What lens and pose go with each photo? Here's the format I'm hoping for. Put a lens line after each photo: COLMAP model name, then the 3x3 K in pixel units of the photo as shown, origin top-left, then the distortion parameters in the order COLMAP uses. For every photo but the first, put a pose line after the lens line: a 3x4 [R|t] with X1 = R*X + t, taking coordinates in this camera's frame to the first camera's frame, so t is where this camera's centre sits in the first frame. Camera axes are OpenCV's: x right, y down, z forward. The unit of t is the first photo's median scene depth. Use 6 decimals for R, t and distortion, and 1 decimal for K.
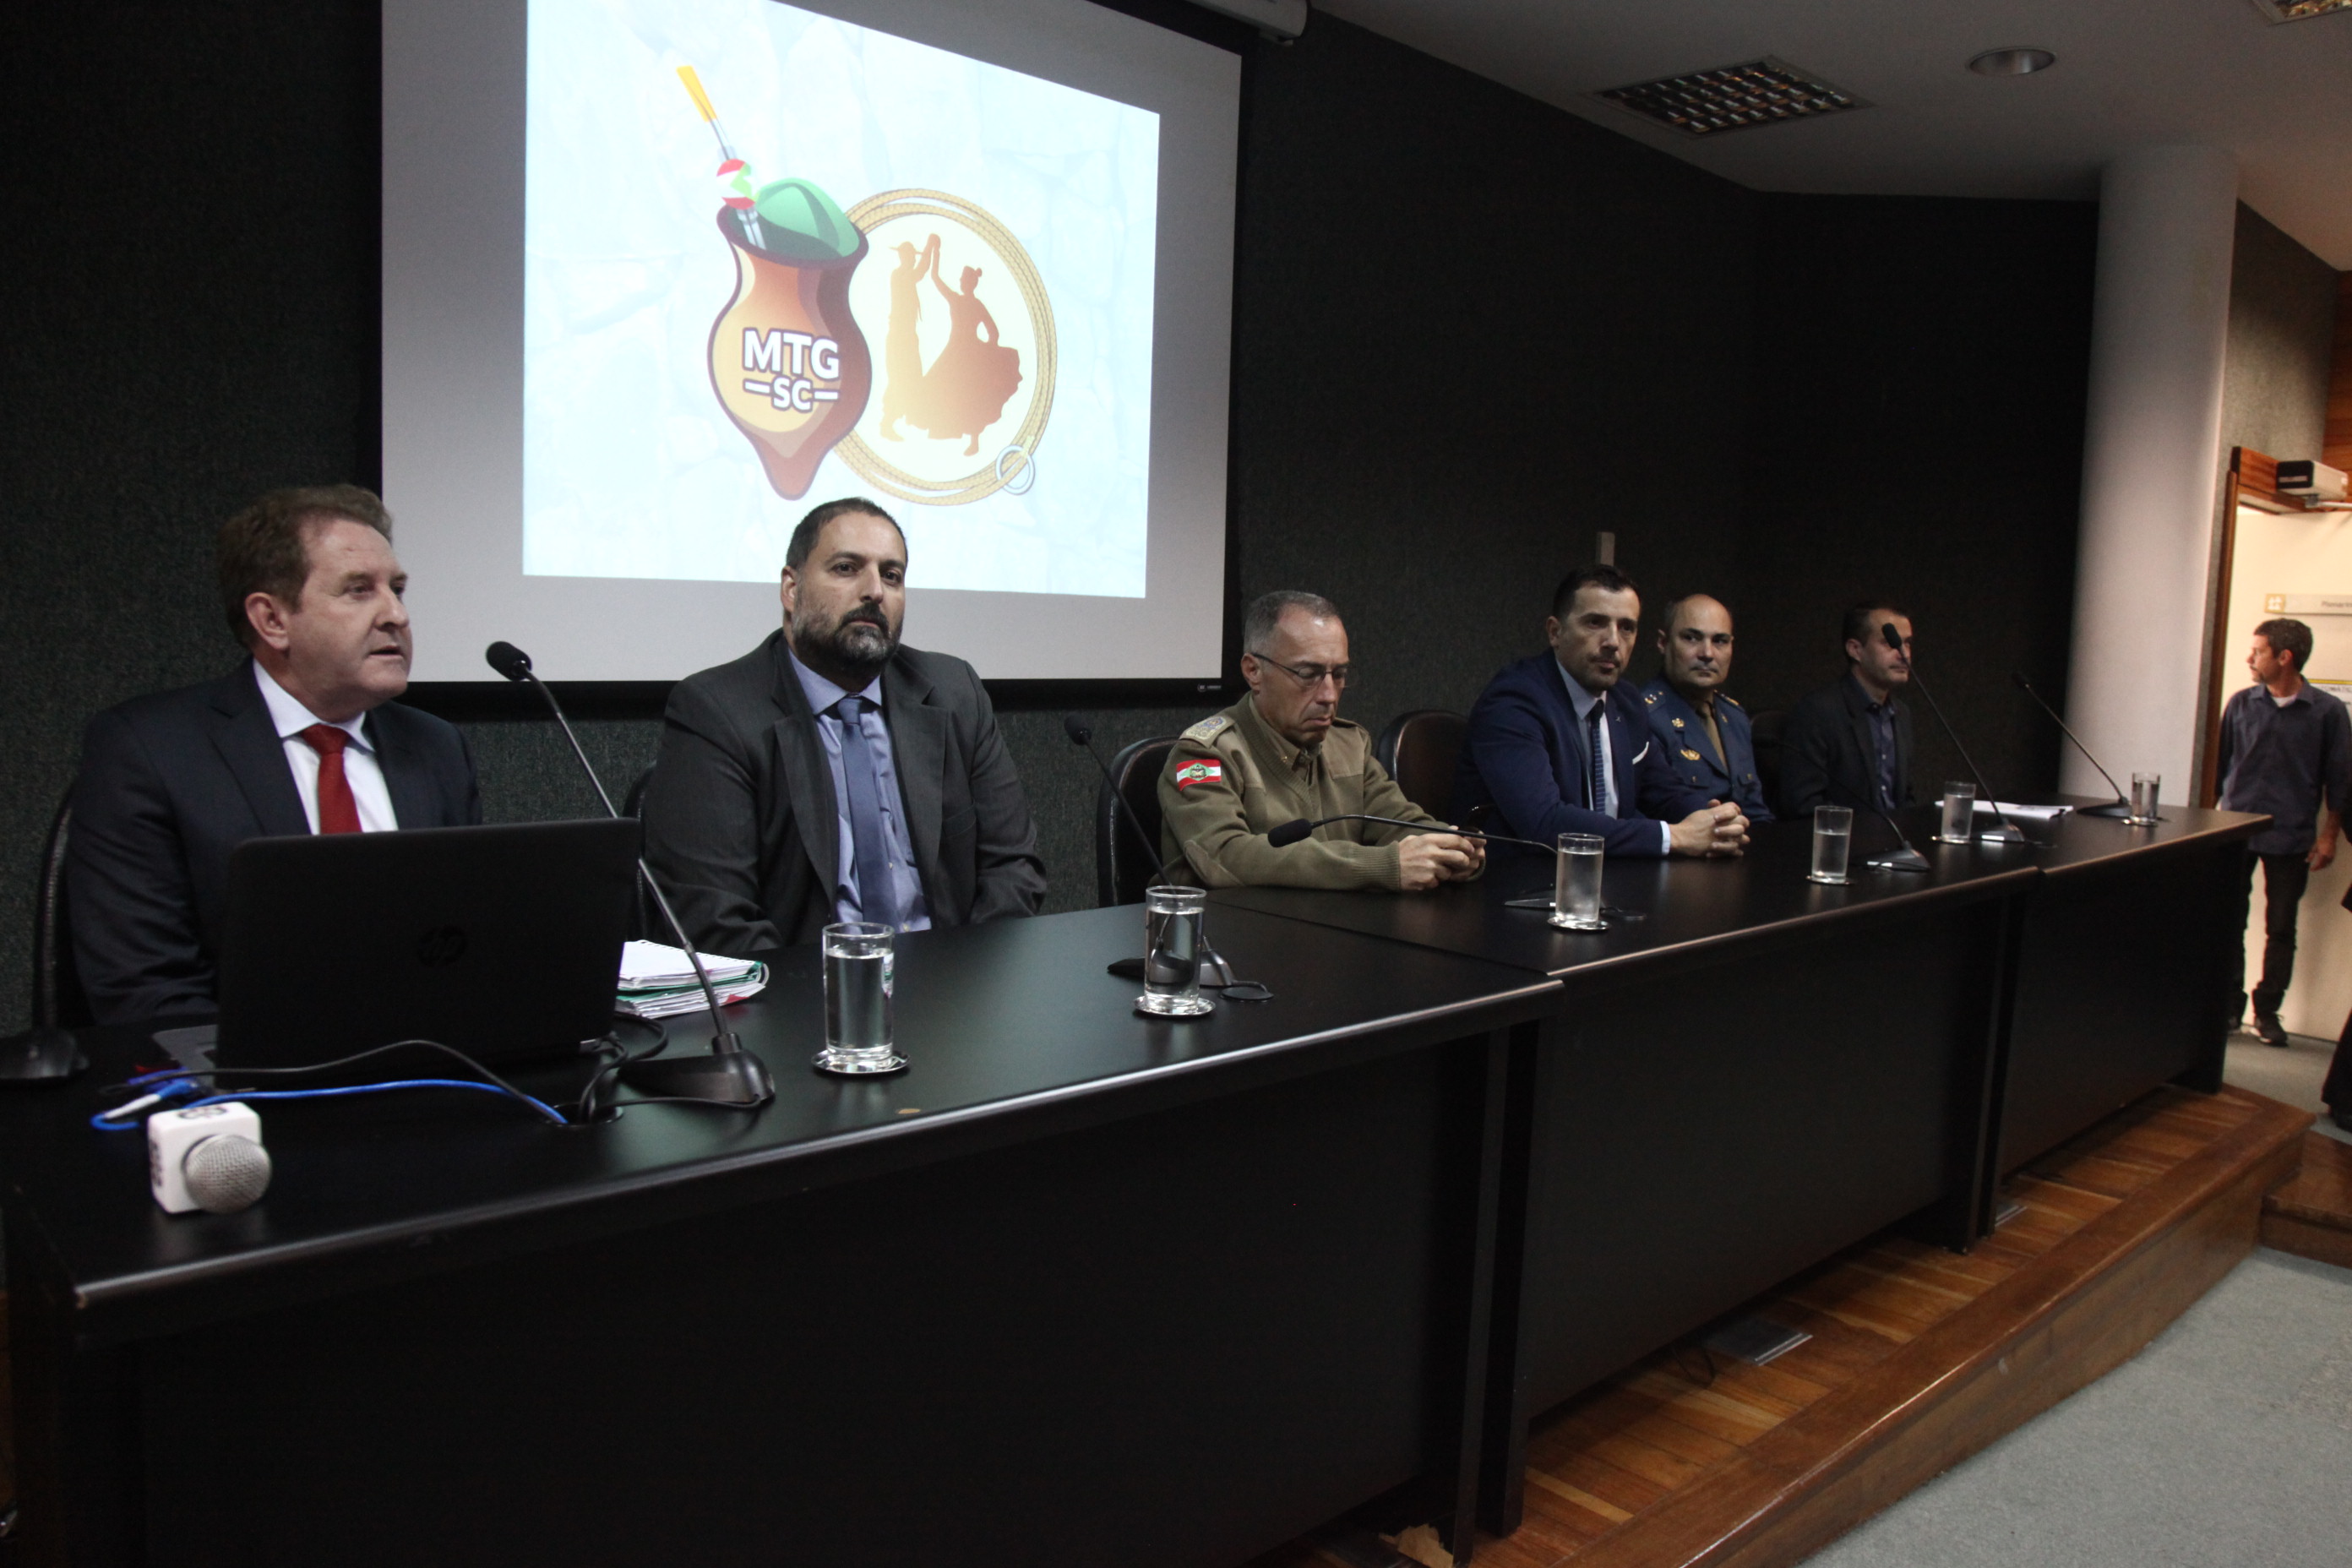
lens RADIAL K [[1655.0, 0, 1205.0], [0, 1655.0, 798.3], [0, 0, 1]] dist [-0.116841, 0.091080]
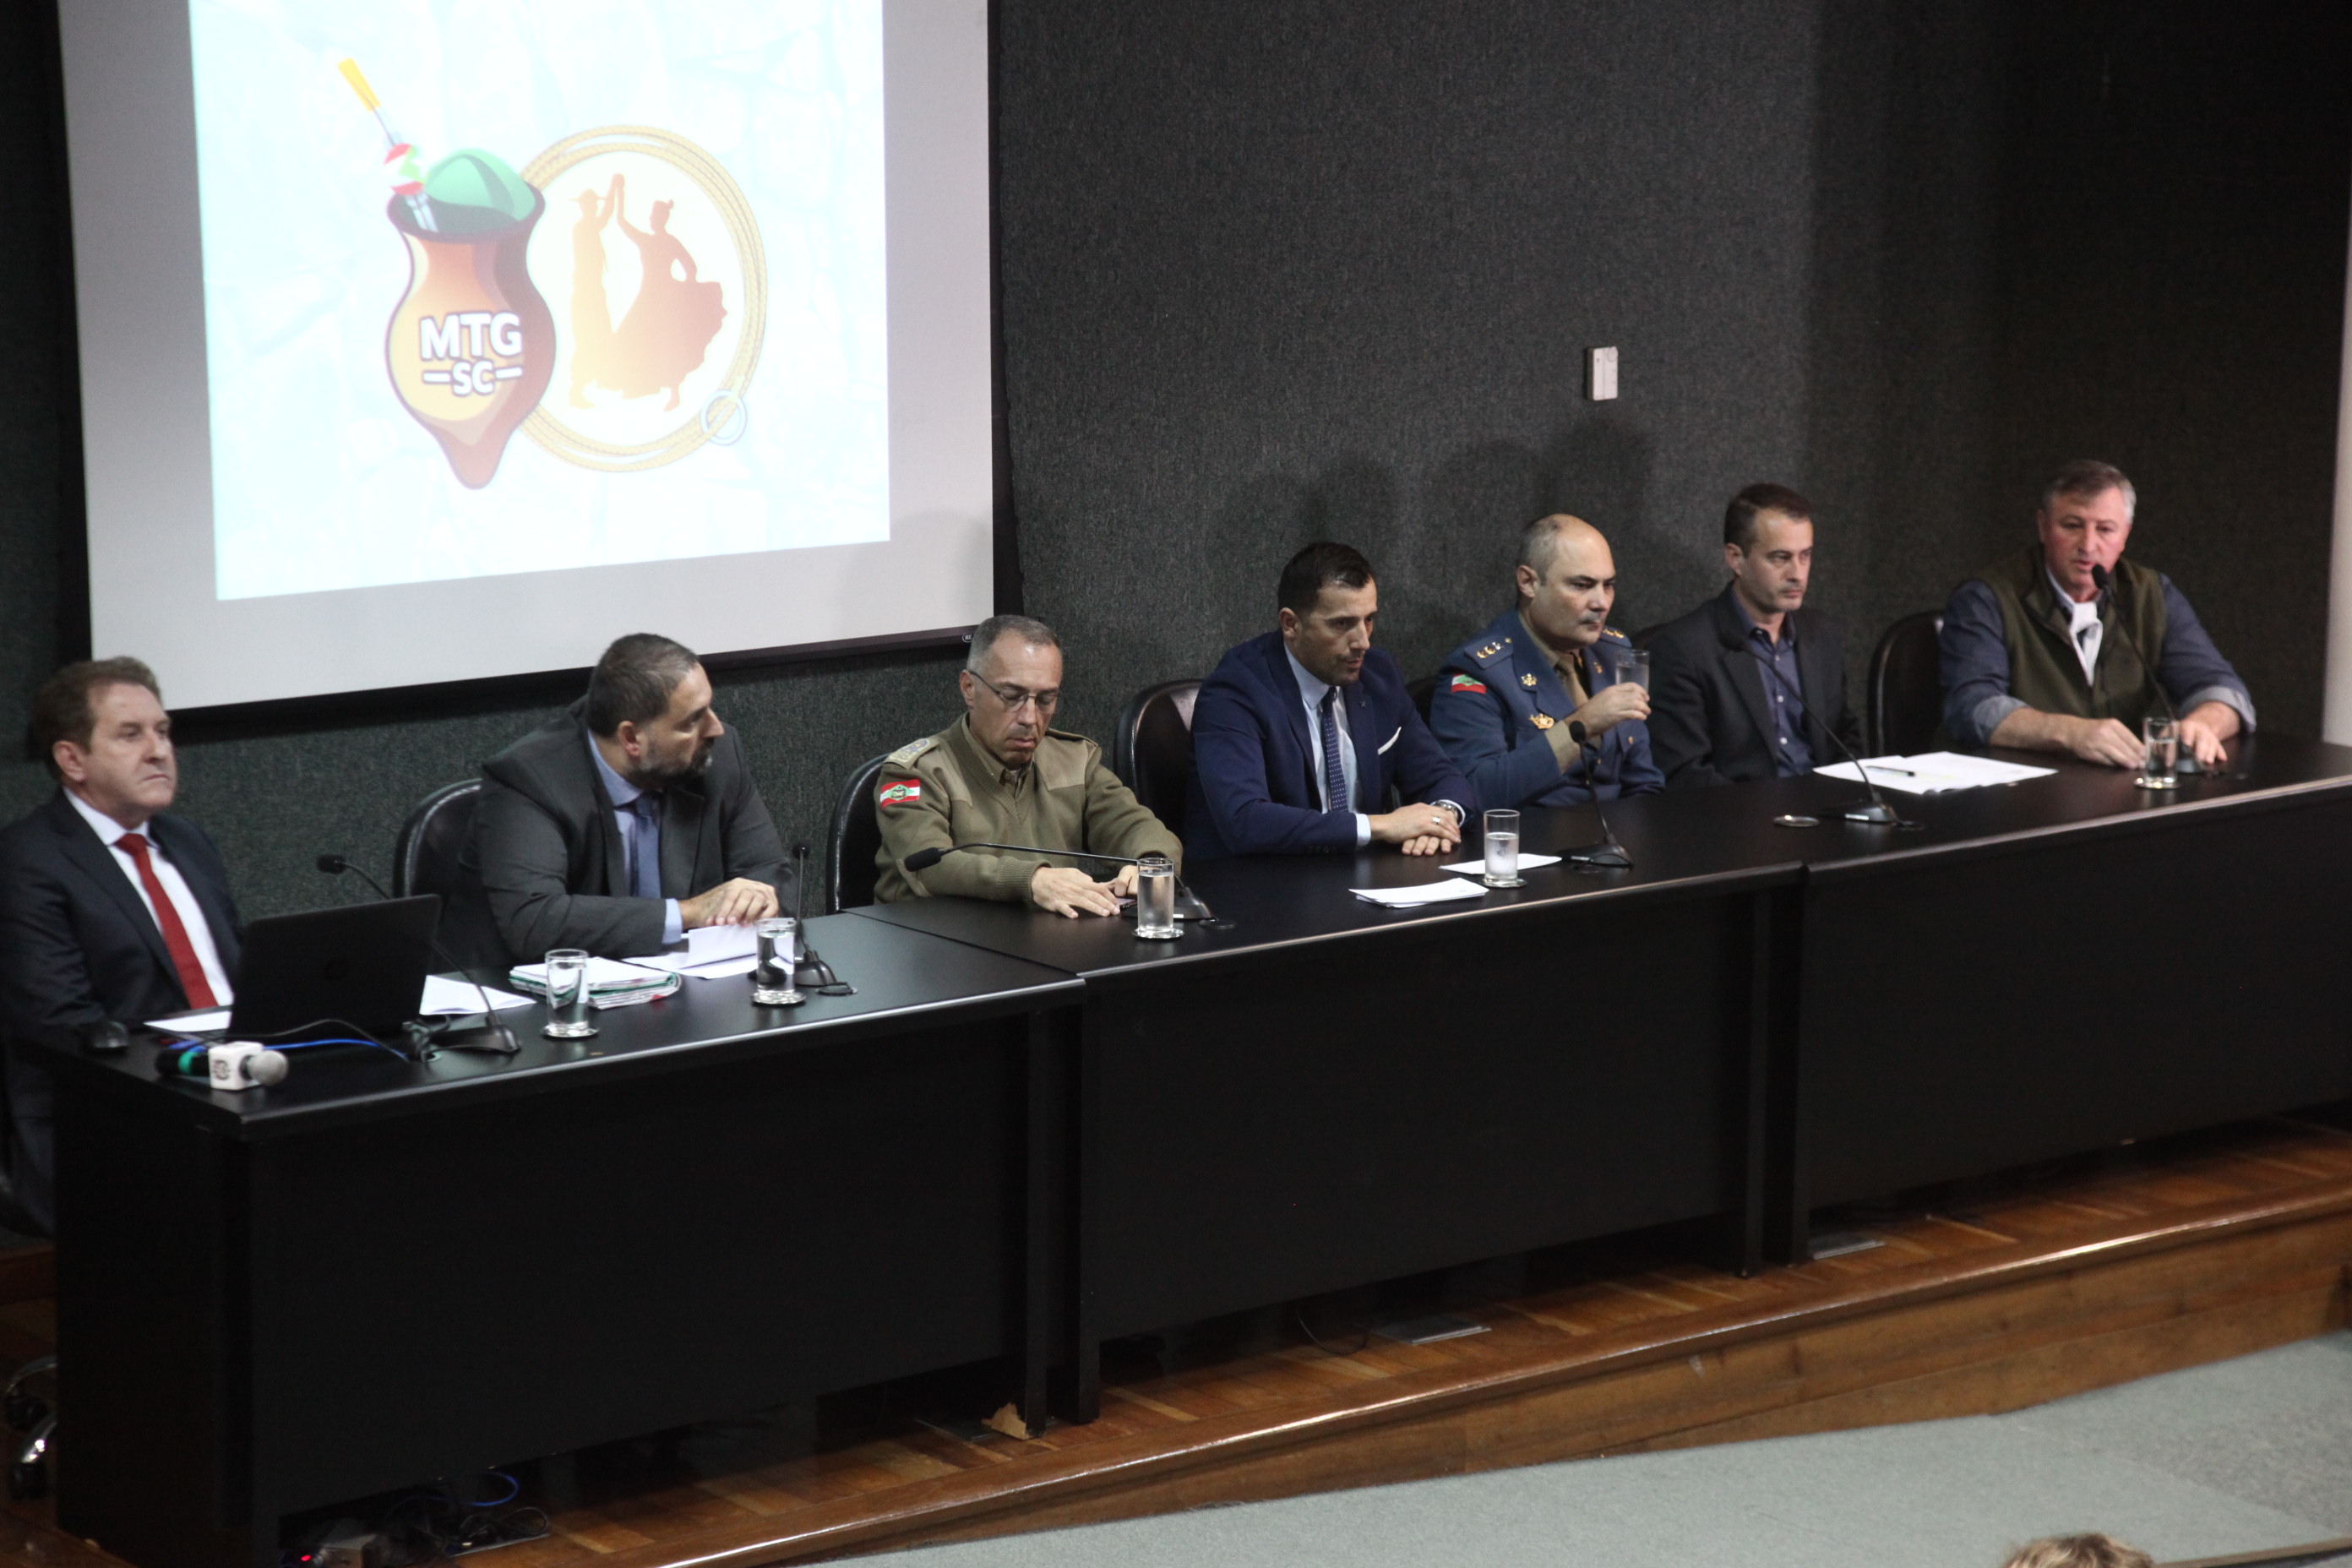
lens RADIAL K [[5325.3, 0, 1173.8], [0, 5325.3, 816.5], [0, 0, 1]] dist [0.464940, 0.026406]
pose [[0.995667, -0.015393, -0.091712, 0.429513], [0.021829, 0.997336, 0.069600, -0.201357], [0.090397, -0.071301, 0.993350, -2.060236]]
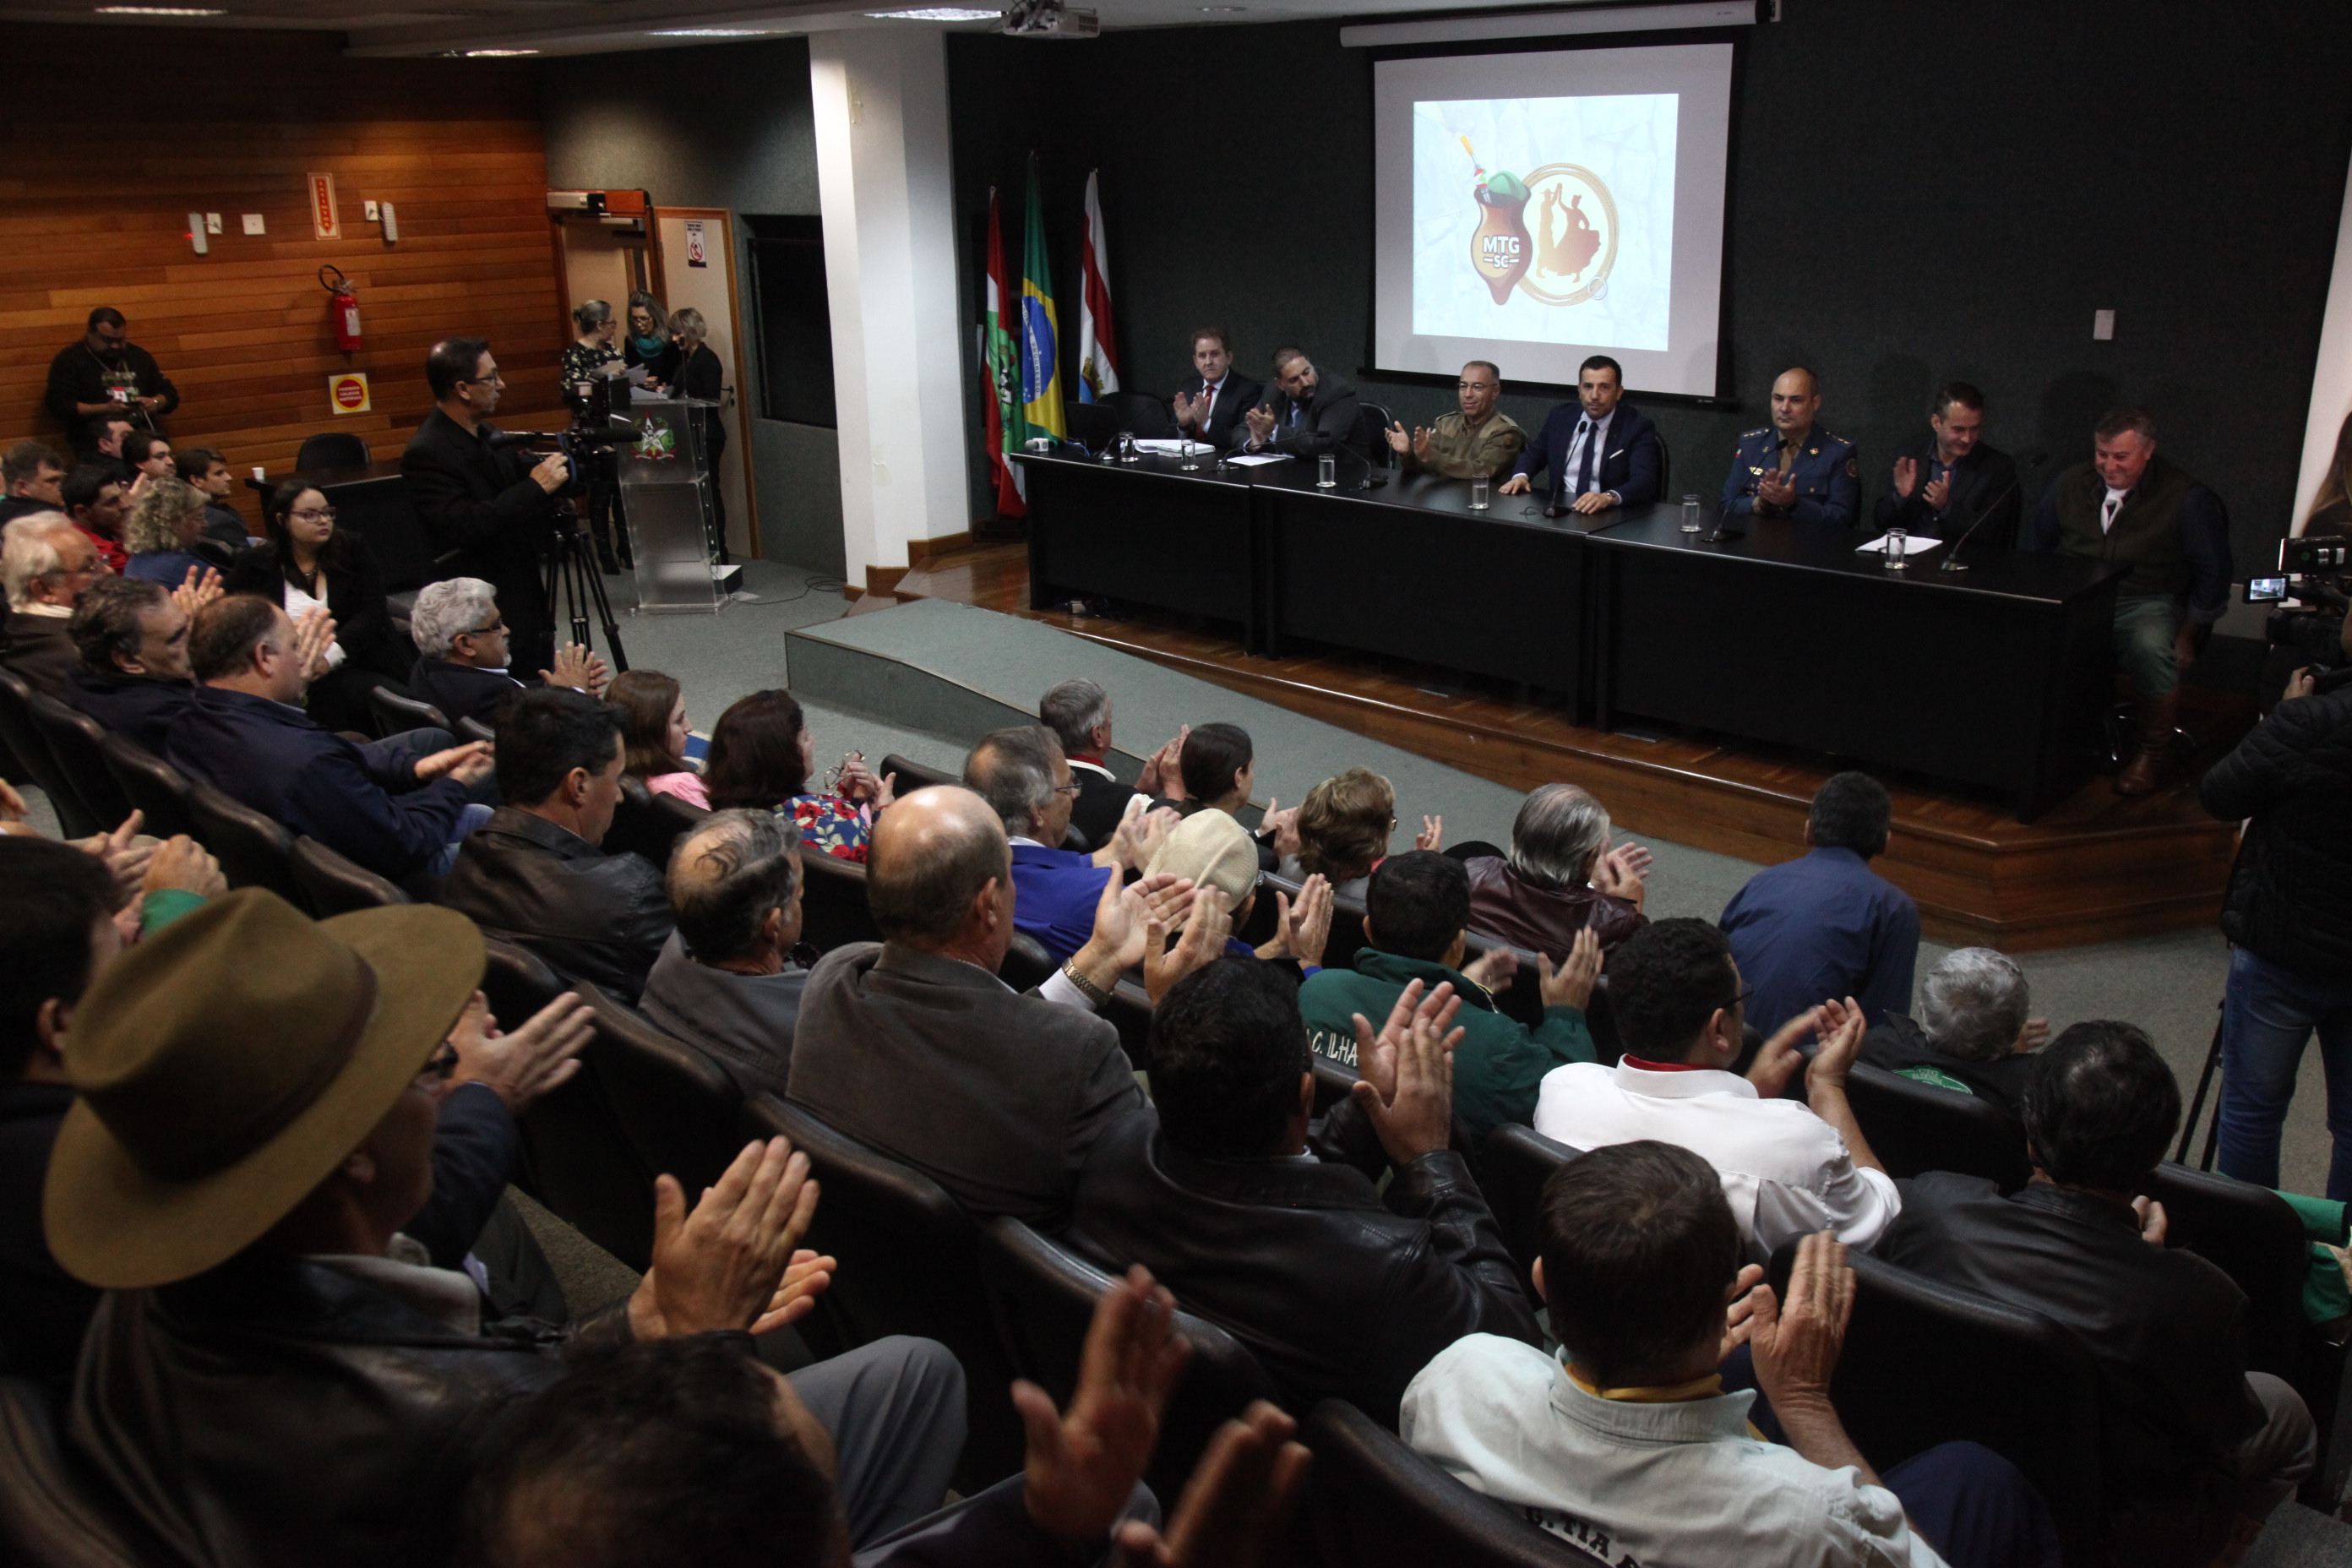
lens RADIAL K [[1996.9, 0, 1176.0], [0, 1996.9, 784.0], [0, 0, 1]] dist [-0.059779, 0.129034]
pose [[0.044067, 0.282752, -0.958180, 2.791427], [-0.080455, 0.957001, 0.278704, -0.287653], [0.995784, 0.064809, 0.064921, 0.369009]]
